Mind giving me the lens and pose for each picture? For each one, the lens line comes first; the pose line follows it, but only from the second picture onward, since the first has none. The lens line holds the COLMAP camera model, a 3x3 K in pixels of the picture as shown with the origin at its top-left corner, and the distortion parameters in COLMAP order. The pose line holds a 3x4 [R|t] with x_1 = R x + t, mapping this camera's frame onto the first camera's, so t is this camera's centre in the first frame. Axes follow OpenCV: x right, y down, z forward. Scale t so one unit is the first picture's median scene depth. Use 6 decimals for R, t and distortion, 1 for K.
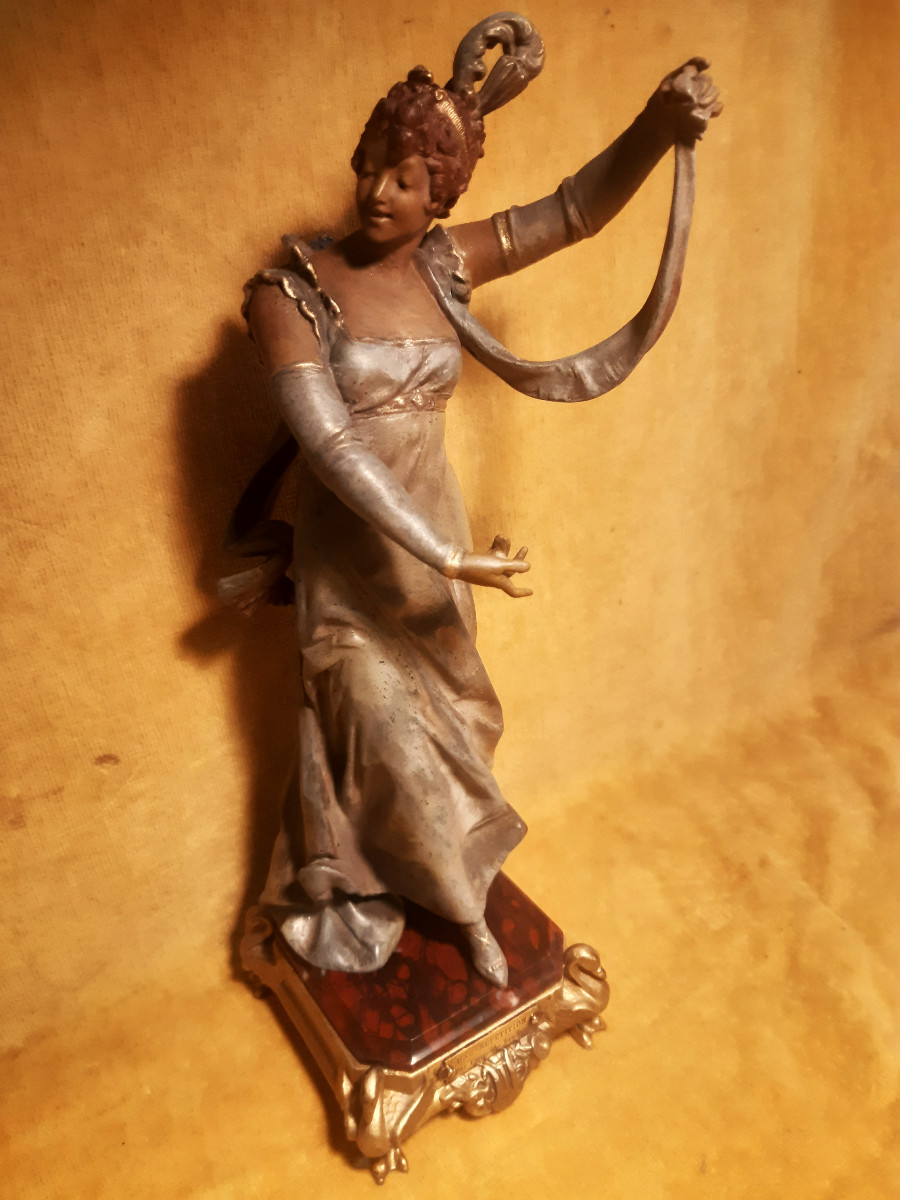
lens RADIAL K [[972.5, 0, 450.6], [0, 972.5, 607.6], [0, 0, 1]] dist [0.052127, -0.160201]
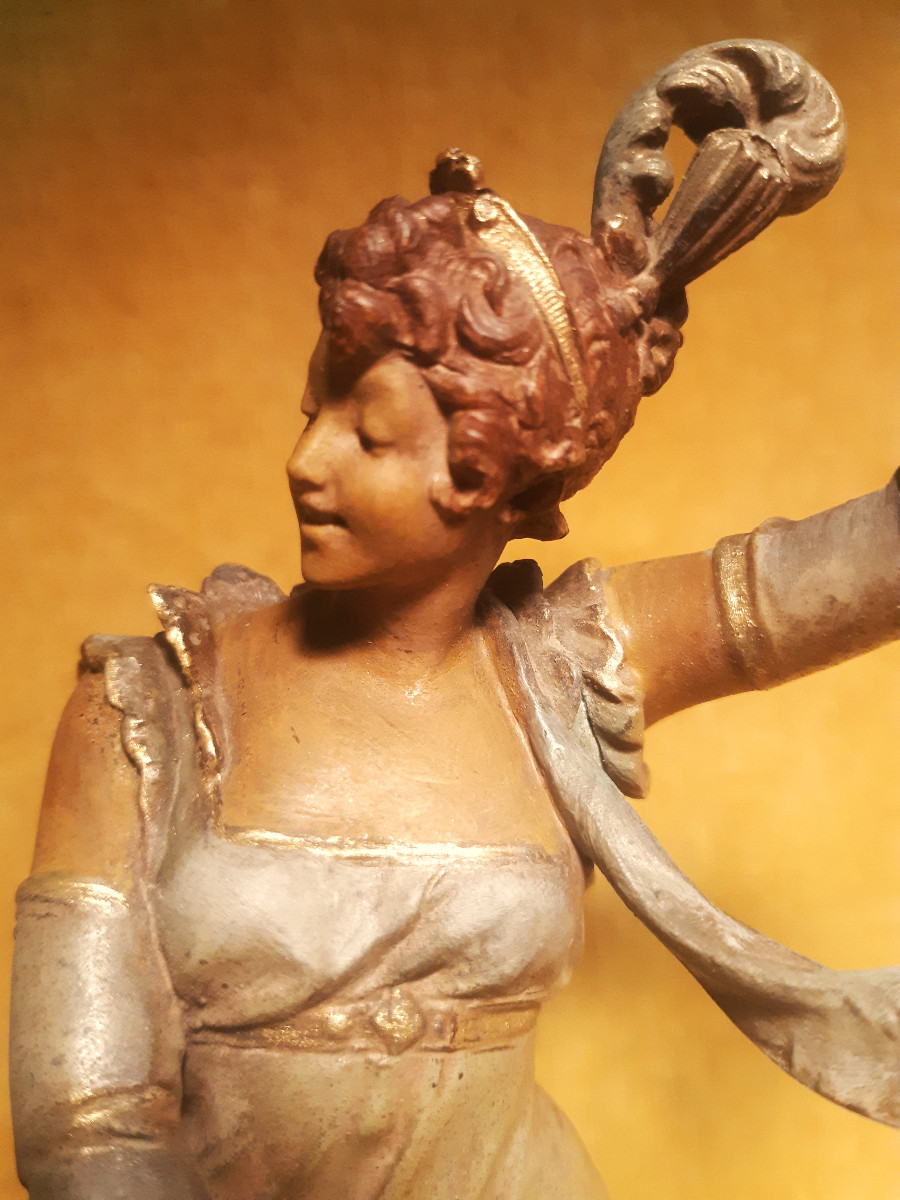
lens RADIAL K [[972.5, 0, 456.0], [0, 972.5, 596.2], [0, 0, 1]] dist [0.052127, -0.160201]
pose [[0.895777, 0.052048, -0.441447, 0.114440], [-0.204880, 0.929683, -0.306127, -0.222563], [0.394472, 0.364665, 0.843452, 0.589615]]
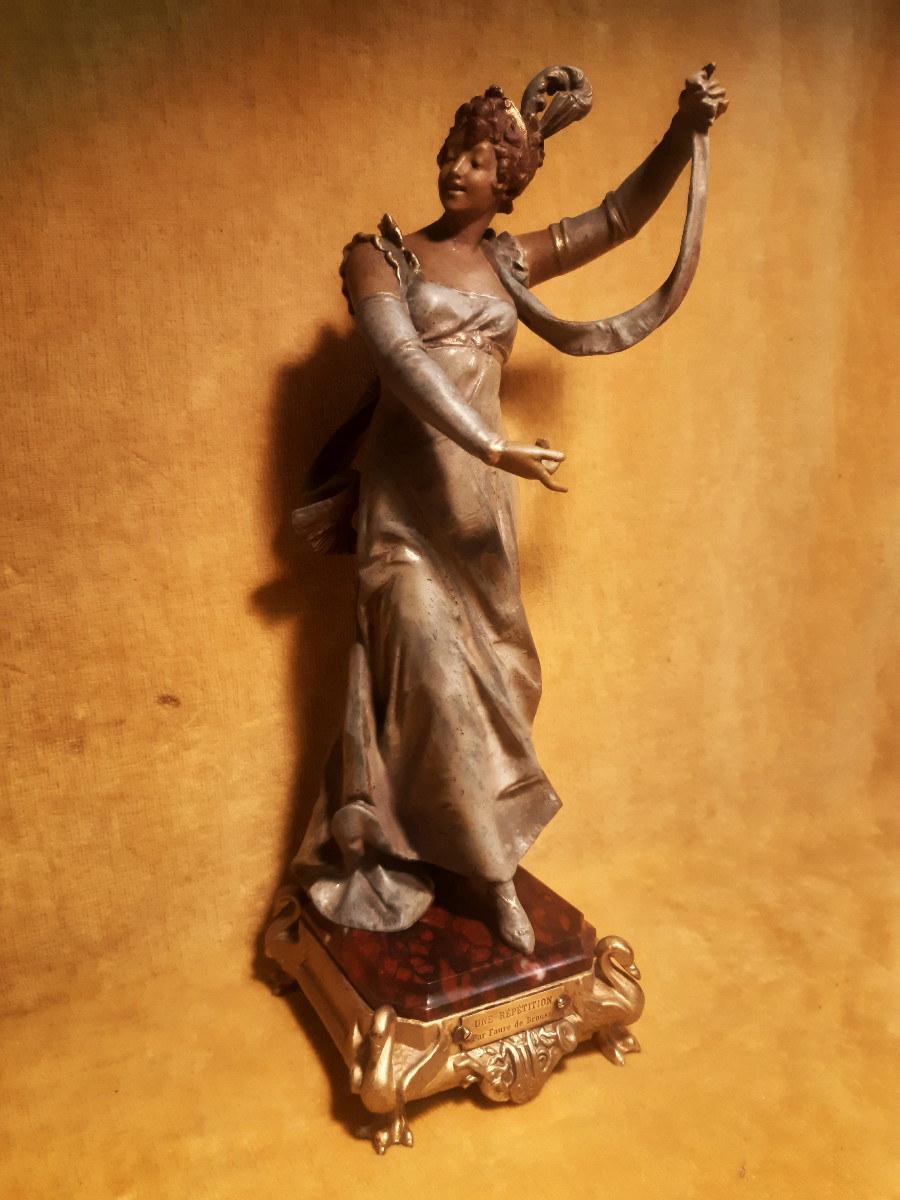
lens RADIAL K [[972.5, 0, 442.3], [0, 972.5, 609.3], [0, 0, 1]] dist [0.052127, -0.160201]
pose [[0.993748, 0.052724, -0.098410, 0.051391], [-0.080503, 0.949131, -0.304416, 0.409446], [0.077354, 0.310435, 0.947442, -0.022625]]
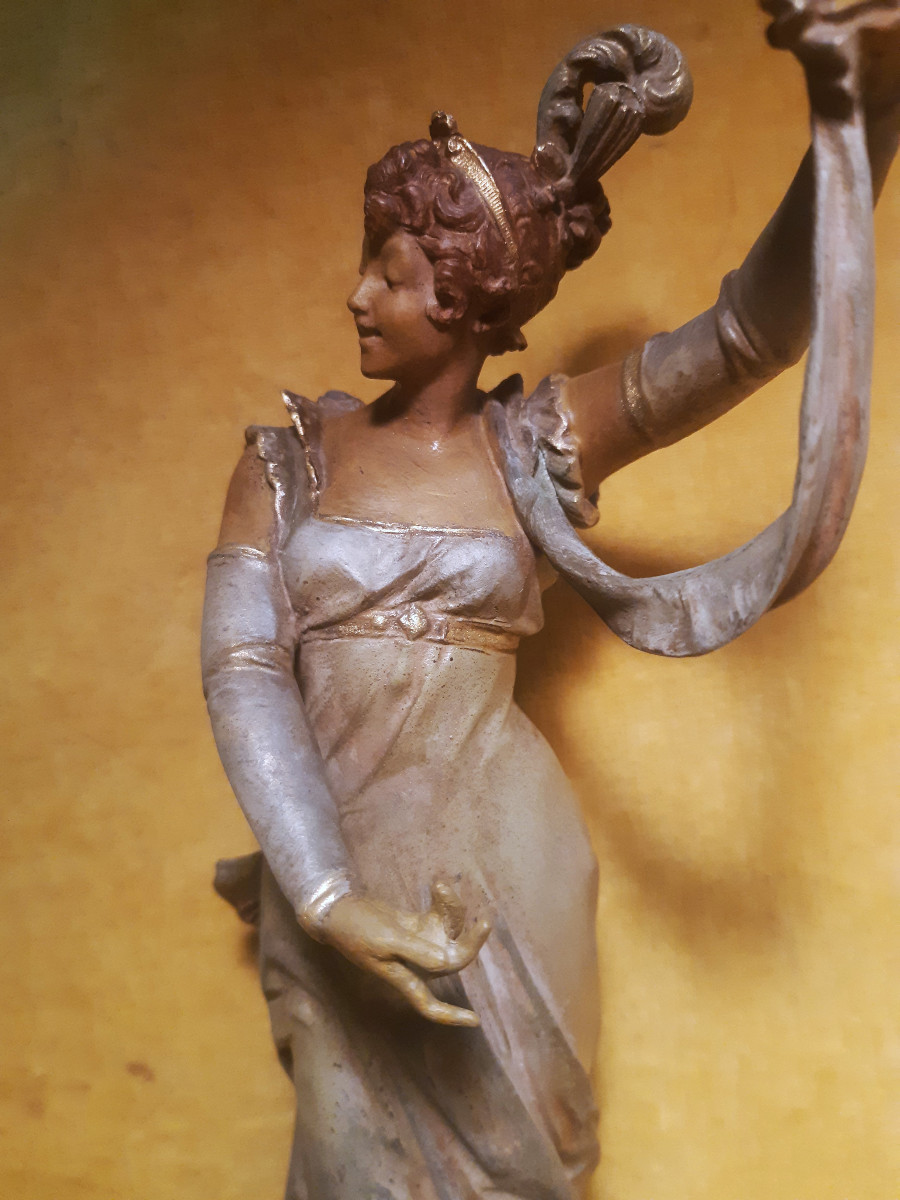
lens RADIAL K [[972.5, 0, 449.1], [0, 972.5, 593.8], [0, 0, 1]] dist [0.052127, -0.160201]
pose [[0.790884, 0.063809, -0.608630, 0.306436], [-0.257978, 0.936623, -0.237034, -0.083309], [0.554932, 0.344480, 0.757221, 0.492819]]
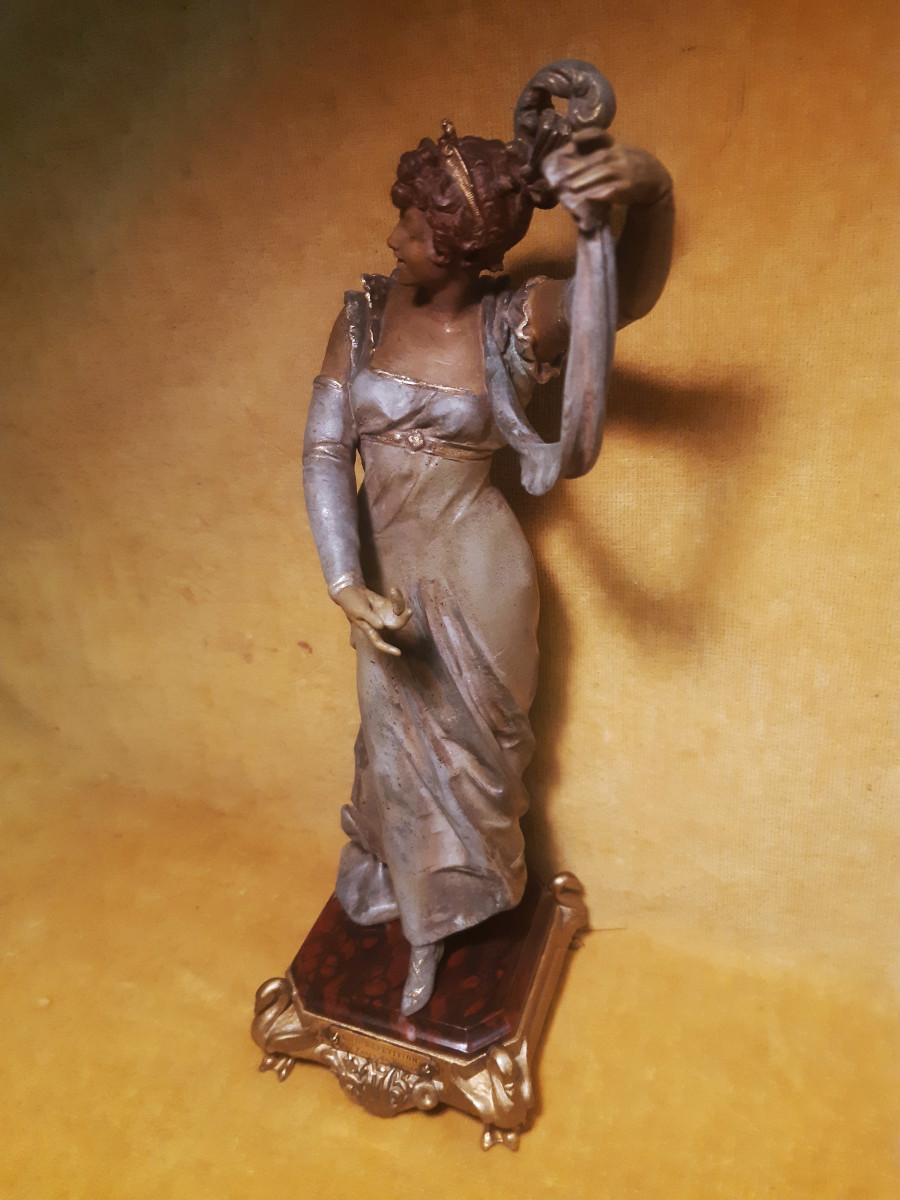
lens RADIAL K [[972.5, 0, 429.0], [0, 972.5, 611.5], [0, 0, 1]] dist [0.052127, -0.160201]
pose [[0.564304, 0.411433, -0.715740, 0.697514], [-0.377112, 0.899695, 0.219854, -0.249961], [0.734403, 0.145850, 0.662858, 0.314117]]
